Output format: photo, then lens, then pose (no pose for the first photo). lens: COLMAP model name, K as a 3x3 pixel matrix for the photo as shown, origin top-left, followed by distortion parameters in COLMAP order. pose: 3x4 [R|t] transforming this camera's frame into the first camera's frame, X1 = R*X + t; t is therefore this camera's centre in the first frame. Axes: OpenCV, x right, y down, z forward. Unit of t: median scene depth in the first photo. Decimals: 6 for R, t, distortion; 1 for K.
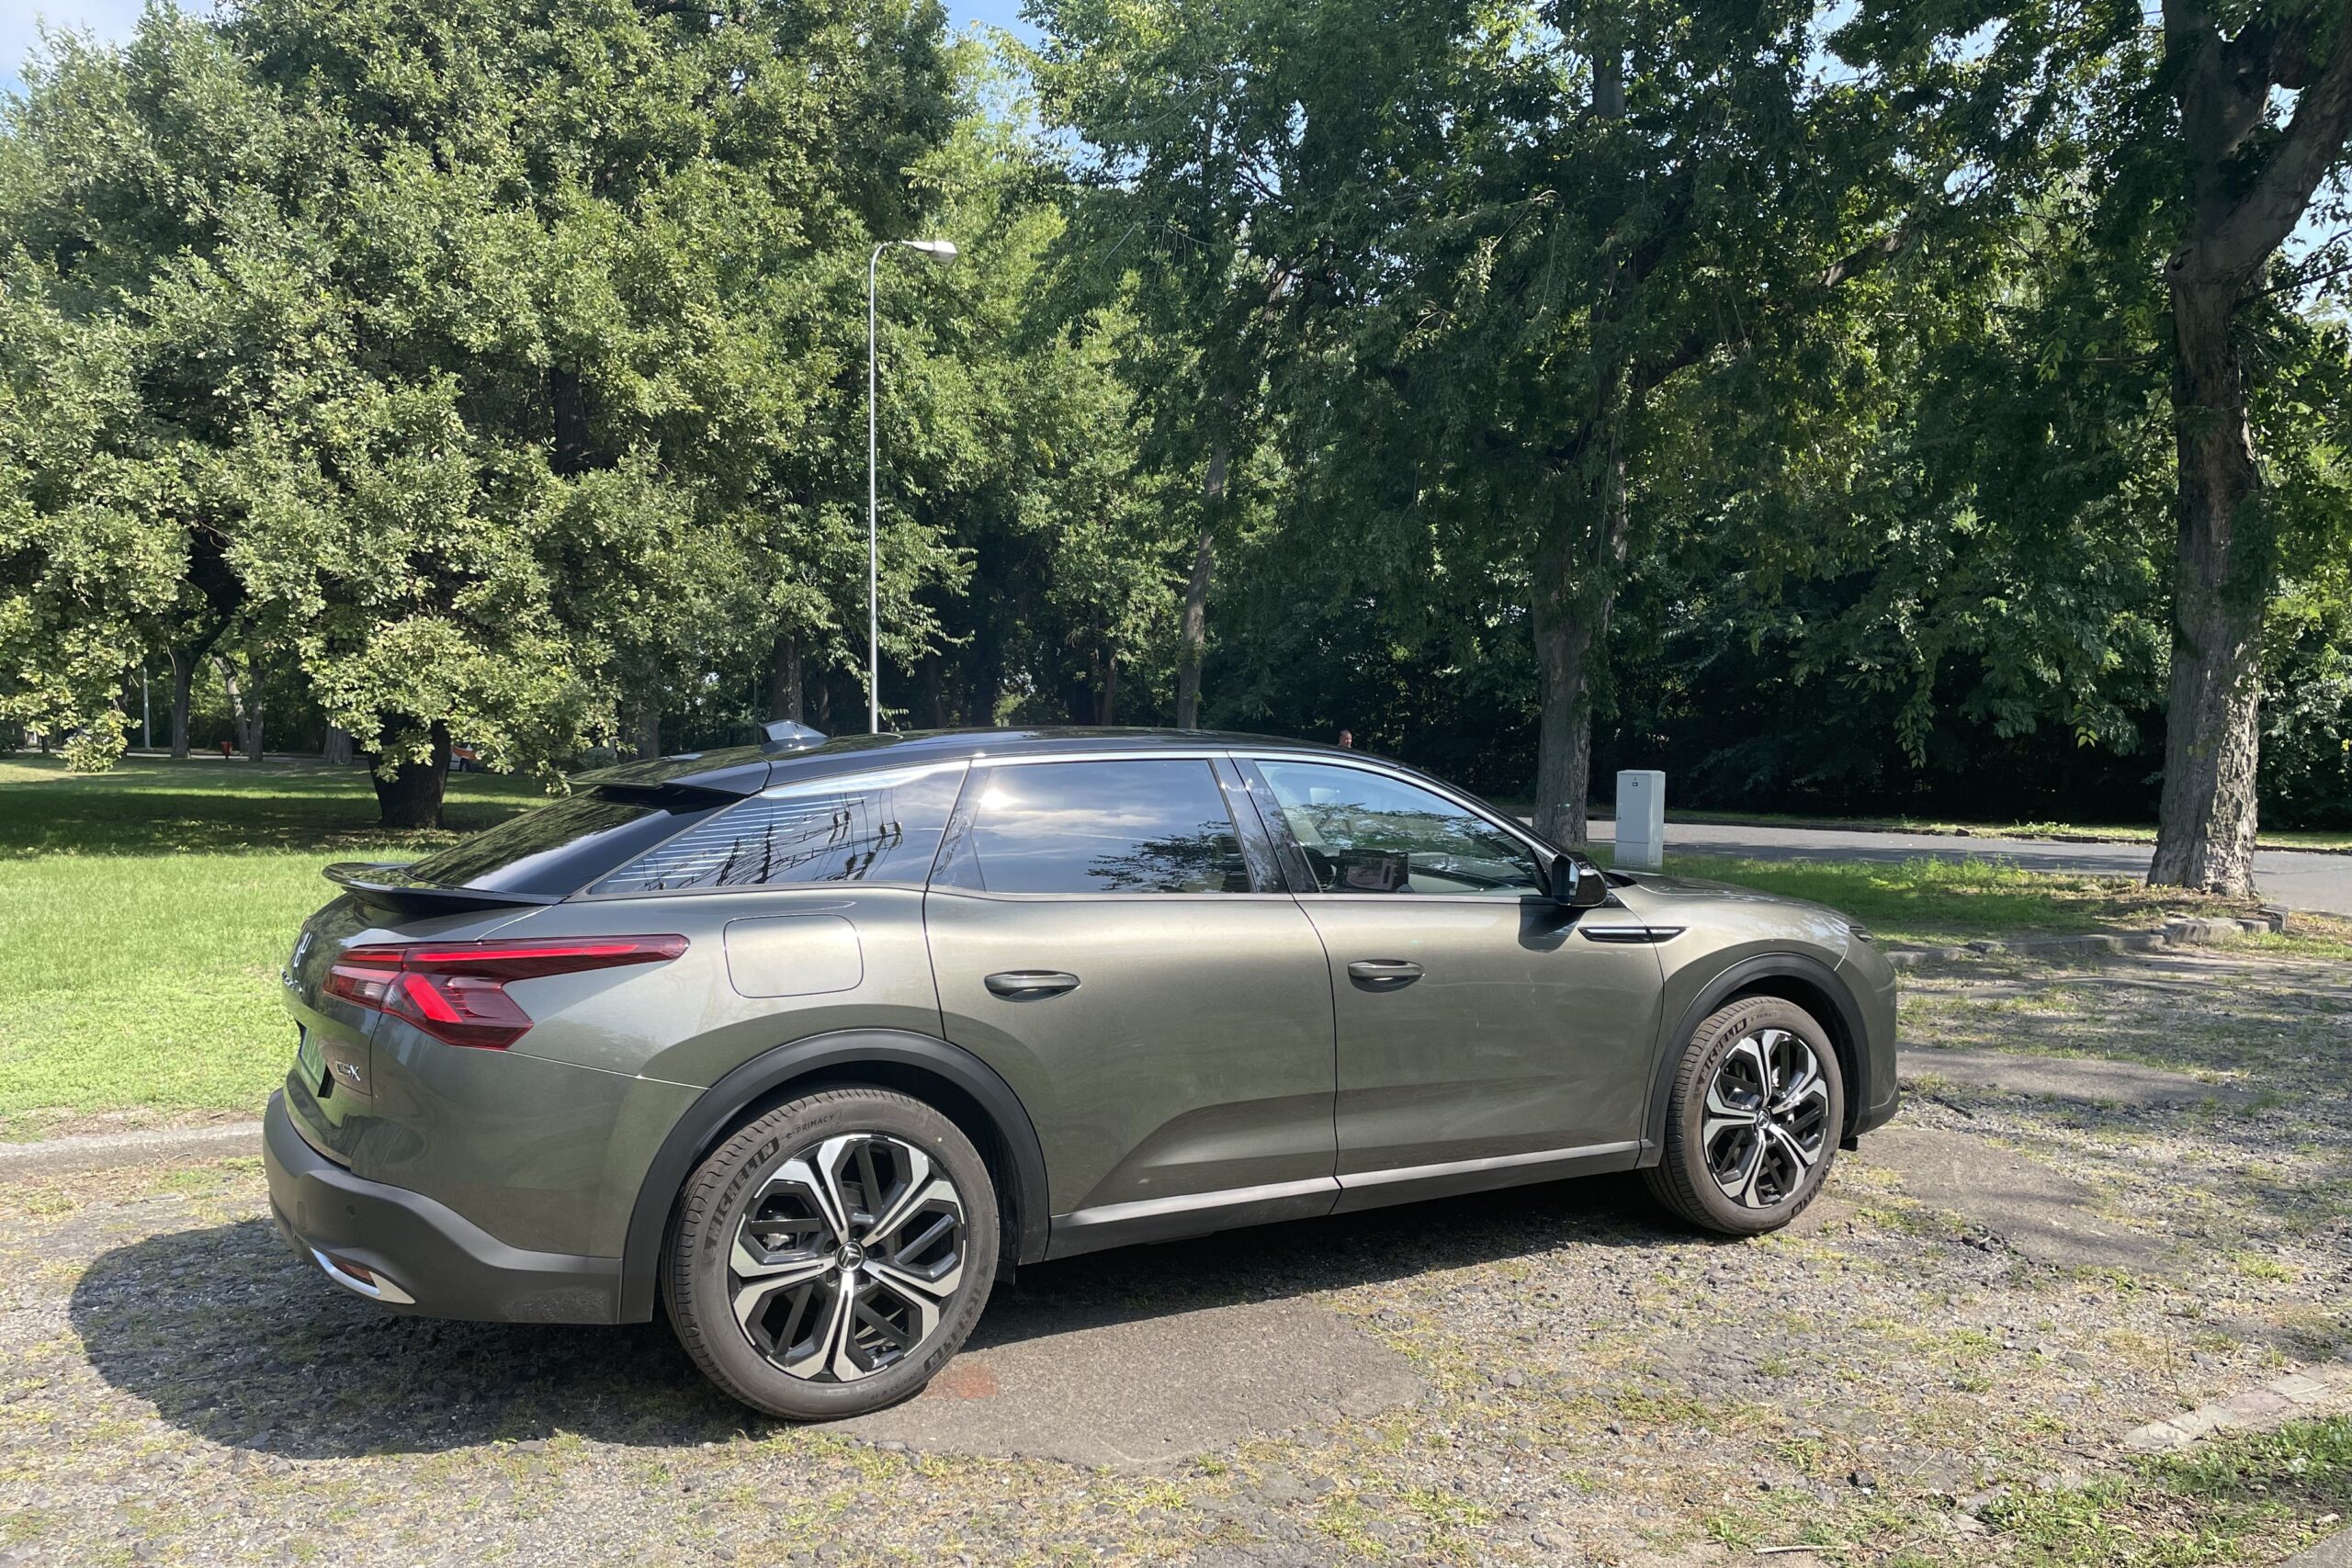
lens RADIAL K [[1766.7, 0, 1202.5], [0, 1766.7, 874.6], [0, 0, 1]] dist [0.092656, -0.117774]
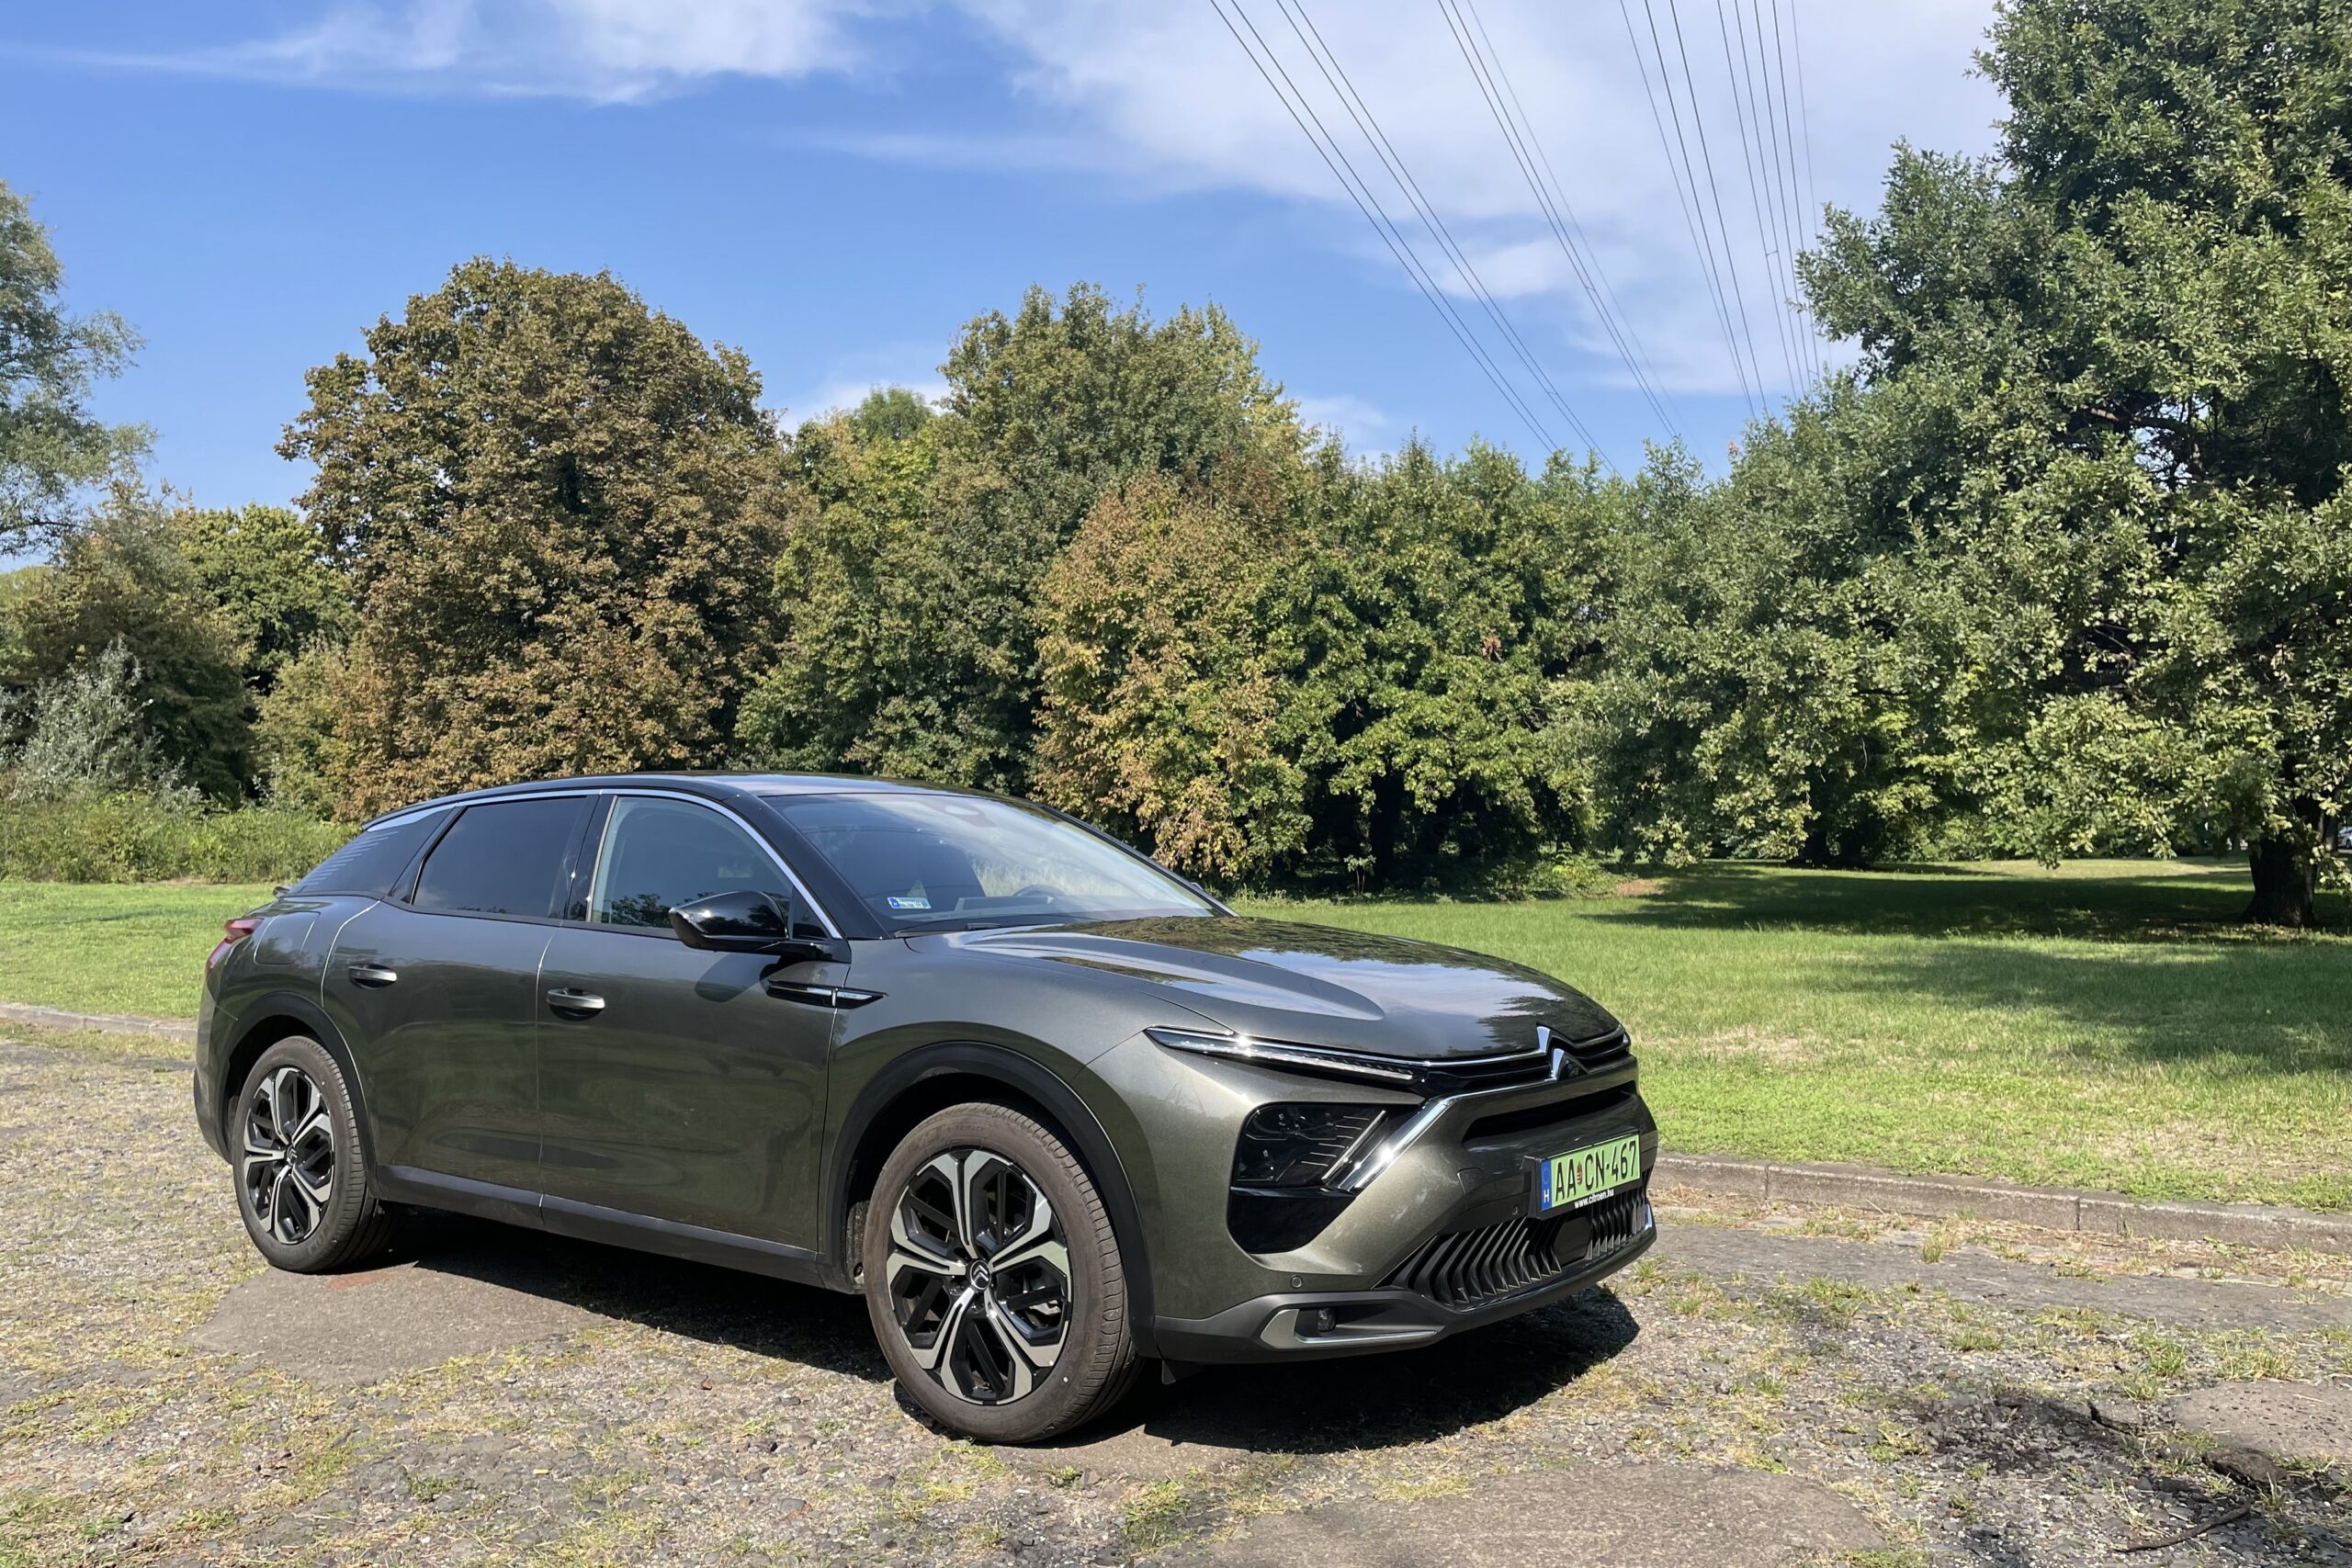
lens RADIAL K [[1766.8, 0, 1188.4], [0, 1766.8, 835.4], [0, 0, 1]] dist [0.097547, -0.120722]
pose [[0.385500, -0.013560, -0.922608, 0.264395], [-0.058375, 0.997531, -0.039052, -0.004454], [0.920859, 0.068912, 0.383756, 0.207269]]
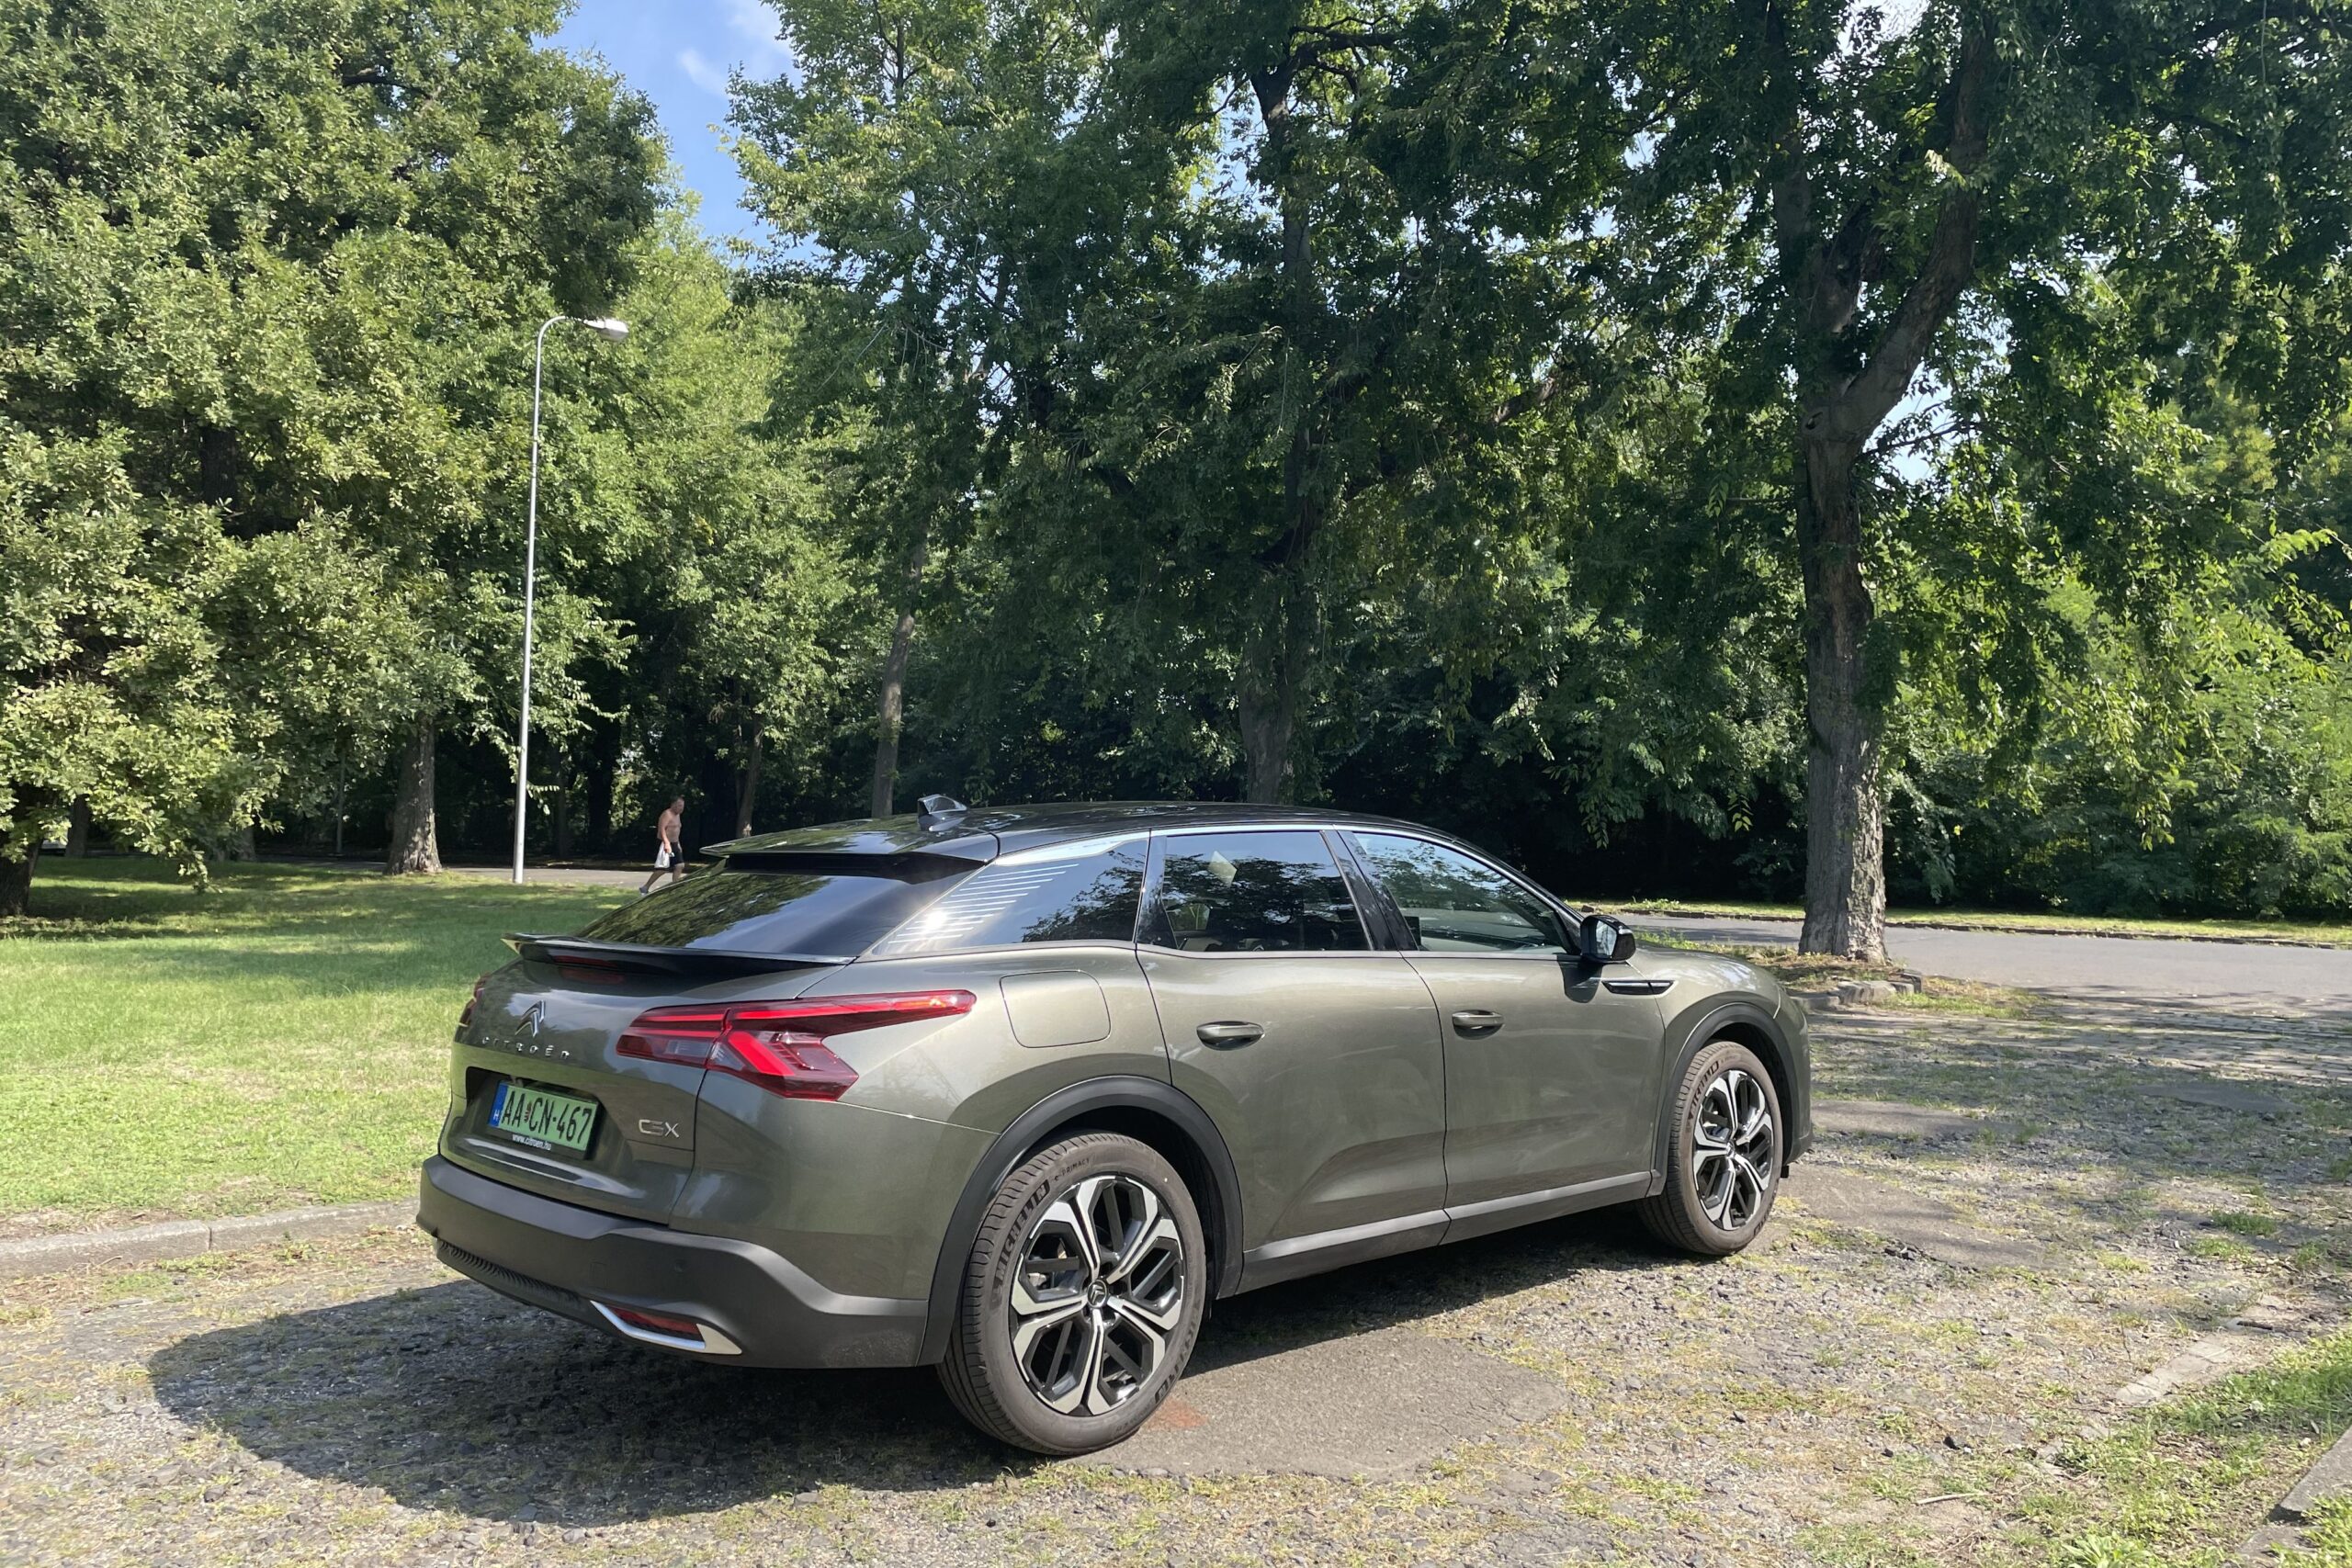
lens RADIAL K [[1766.8, 0, 1202.2], [0, 1766.8, 739.2], [0, 0, 1]] dist [0.090334, -0.113576]
pose [[0.975533, 0.015584, 0.219300, -0.071727], [0.011165, 0.992686, -0.120209, 0.002322], [-0.219570, 0.119717, 0.968224, -0.018348]]
